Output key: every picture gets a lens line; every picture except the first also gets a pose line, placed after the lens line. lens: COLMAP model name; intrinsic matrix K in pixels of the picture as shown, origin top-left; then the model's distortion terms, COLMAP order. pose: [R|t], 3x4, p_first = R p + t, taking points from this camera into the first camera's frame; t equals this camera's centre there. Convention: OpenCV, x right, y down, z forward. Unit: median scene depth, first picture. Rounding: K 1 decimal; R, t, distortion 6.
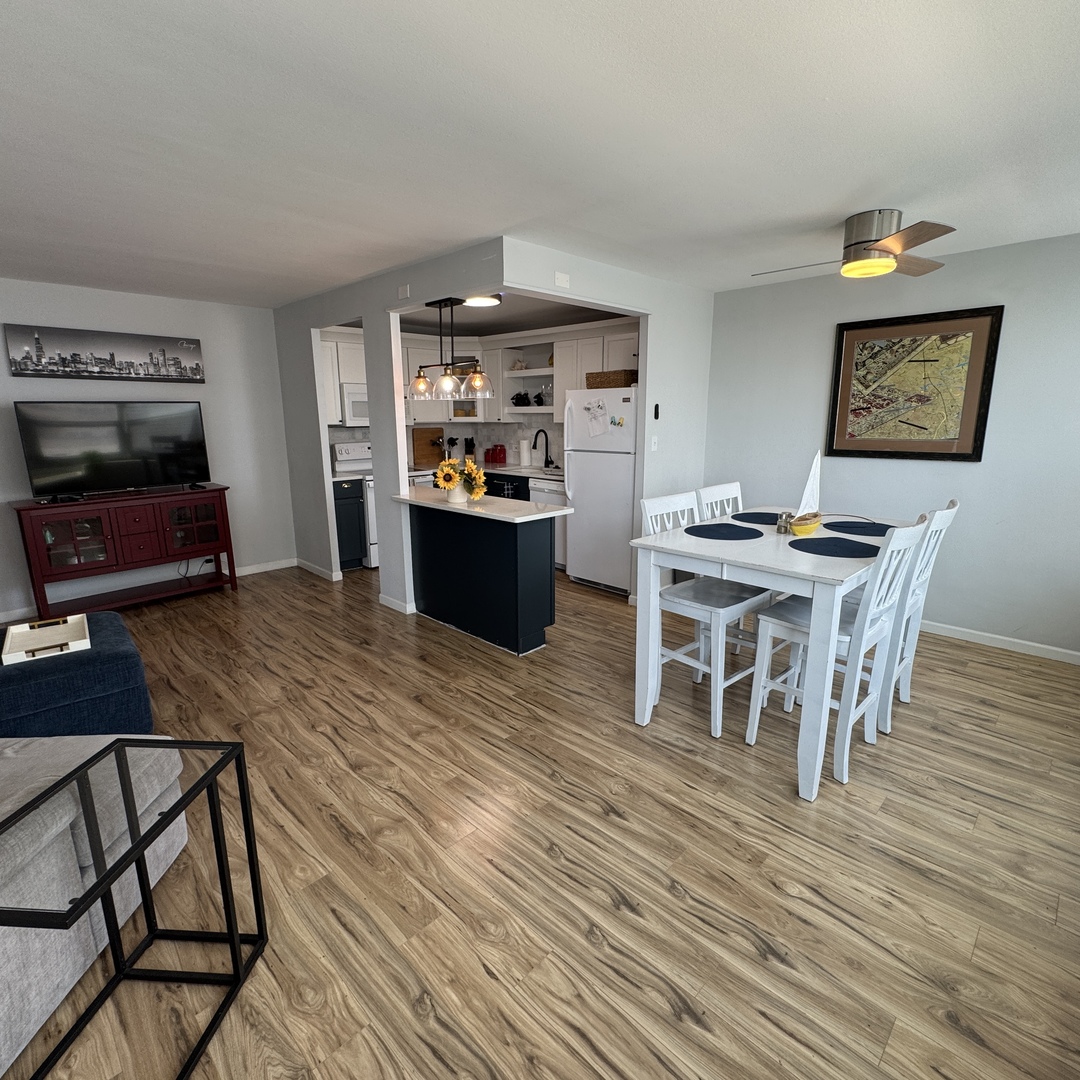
lens RADIAL K [[572.4, 0, 536.6], [0, 572.4, 539.0], [0, 0, 1]] dist [0.002306, 0.000003]
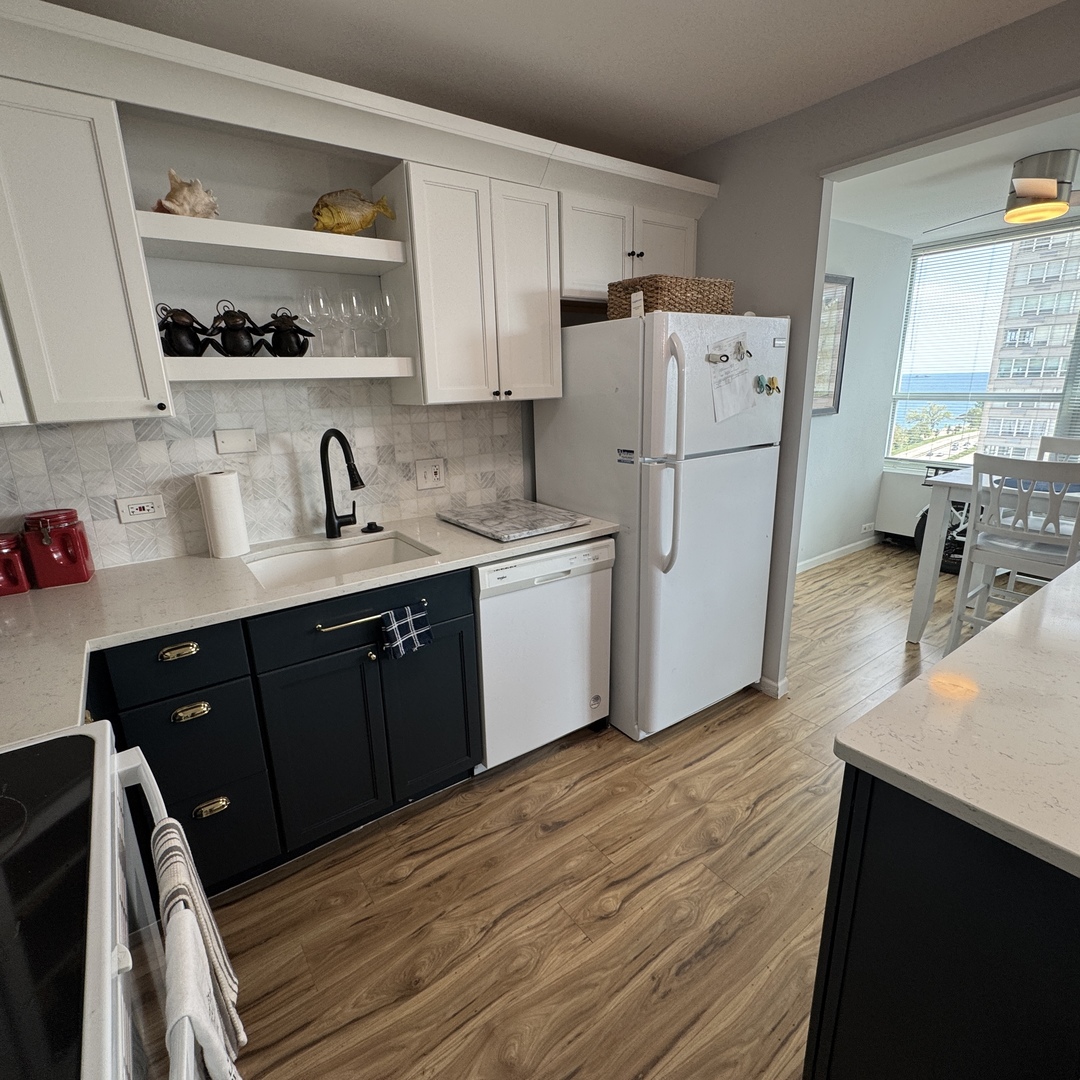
lens RADIAL K [[572.4, 0, 540.1], [0, 572.4, 540.4], [0, 0, 1]] dist [0.002306, 0.000003]
pose [[0.163293, -0.261036, 0.951418, -0.311797], [0.239189, 0.946065, 0.218515, -0.178514], [-0.957144, 0.191886, 0.216923, 0.844954]]
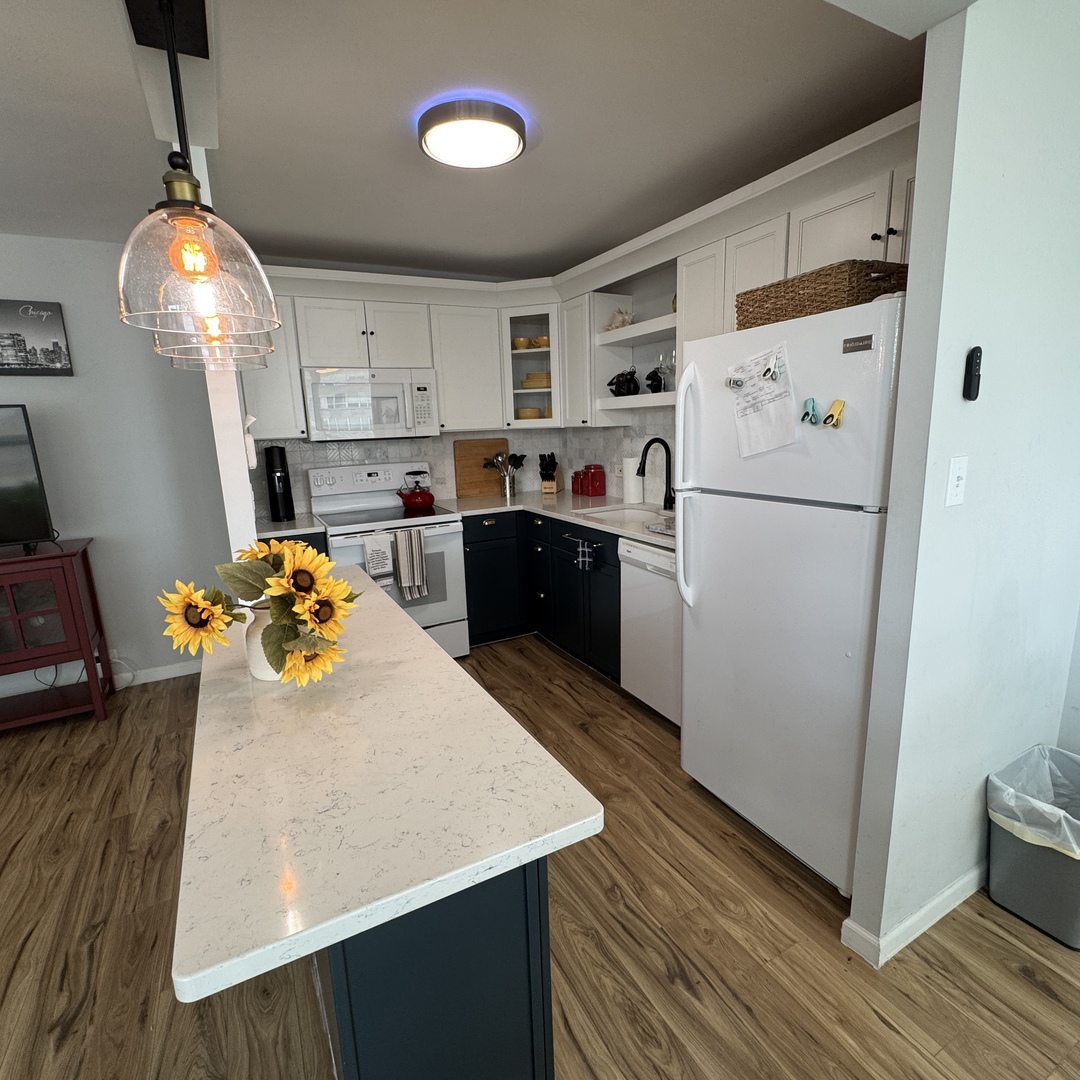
lens RADIAL K [[572.4, 0, 538.9], [0, 572.4, 538.9], [0, 0, 1]] dist [0.002306, 0.000003]
pose [[0.955607, 0.029452, -0.293169, 0.062847], [-0.032760, 0.999443, -0.006377, -0.094653], [0.292818, 0.015698, 0.956039, 0.481633]]
